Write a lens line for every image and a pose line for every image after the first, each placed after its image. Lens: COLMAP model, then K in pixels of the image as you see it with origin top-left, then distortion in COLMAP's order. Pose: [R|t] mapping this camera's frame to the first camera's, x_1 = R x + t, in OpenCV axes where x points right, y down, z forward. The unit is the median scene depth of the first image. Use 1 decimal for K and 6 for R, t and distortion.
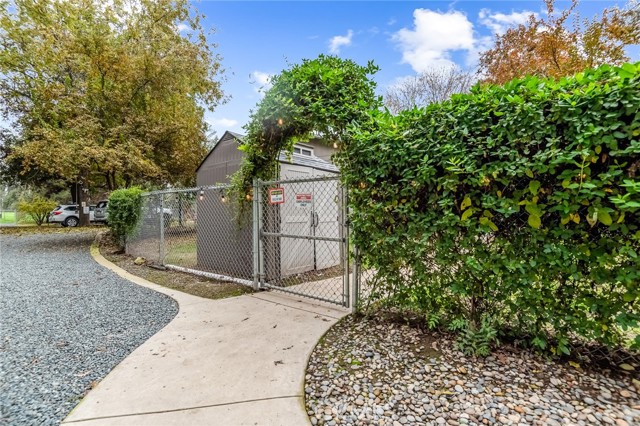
lens RADIAL K [[310.9, 0, 316.8], [0, 310.9, 211.4], [0, 0, 1]] dist [-0.005516, -0.000508]
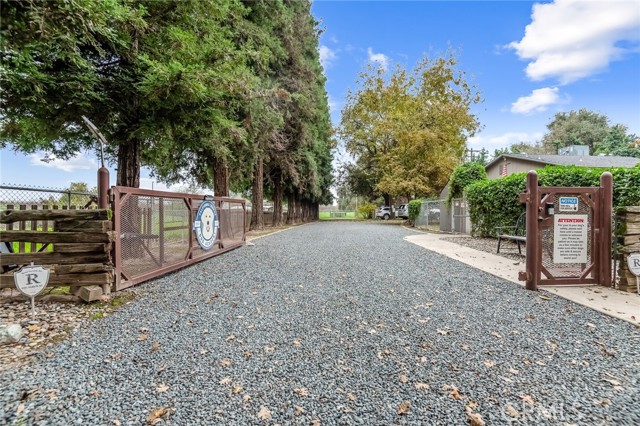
lens RADIAL K [[310.9, 0, 320.0], [0, 310.9, 212.9], [0, 0, 1]] dist [-0.005516, -0.000508]
pose [[0.664211, 0.008155, -0.747500, 0.468419], [-0.008645, 0.999957, 0.003227, 0.016910], [0.747495, 0.004319, 0.664253, -0.778040]]
